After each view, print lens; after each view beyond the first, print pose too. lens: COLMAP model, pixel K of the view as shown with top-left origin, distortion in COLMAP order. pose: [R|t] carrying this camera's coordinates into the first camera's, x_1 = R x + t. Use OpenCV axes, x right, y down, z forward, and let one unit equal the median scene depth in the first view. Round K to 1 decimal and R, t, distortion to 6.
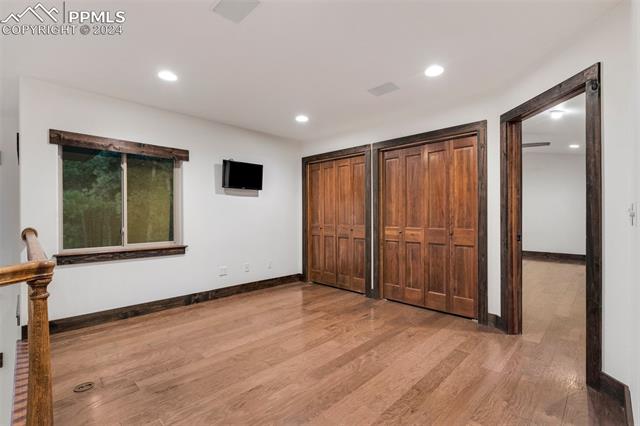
lens RADIAL K [[292.2, 0, 319.8], [0, 292.2, 214.5], [0, 0, 1]] dist [-0.005951, 0.003203]
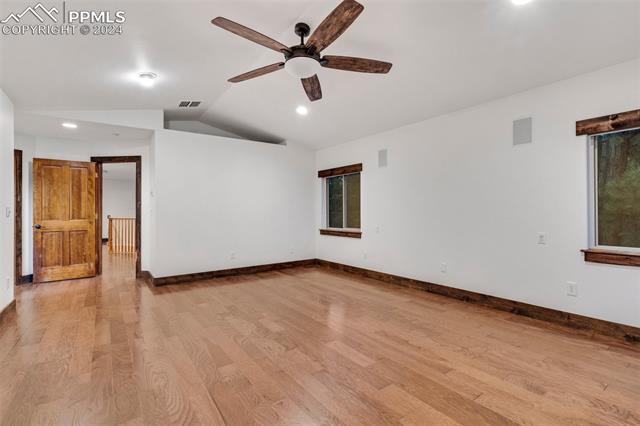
lens RADIAL K [[292.2, 0, 323.4], [0, 292.2, 210.8], [0, 0, 1]] dist [-0.005951, 0.003203]
pose [[-0.150780, 0.000222, -0.988567, 1.019414], [0.006713, 0.999977, -0.000799, 0.004692], [0.988545, -0.006757, -0.150778, 1.123153]]
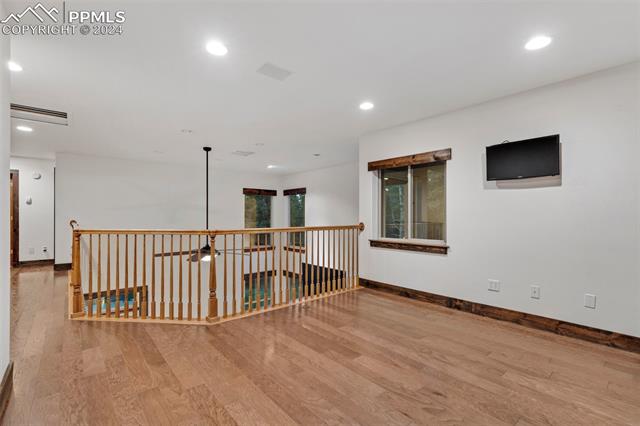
lens RADIAL K [[292.2, 0, 317.1], [0, 292.2, 213.2], [0, 0, 1]] dist [-0.005951, 0.003203]
pose [[-0.087672, -0.005332, -0.996135, 0.604231], [-0.001903, 0.999985, -0.005185, 0.002170], [0.996148, 0.001441, -0.087681, 0.705945]]
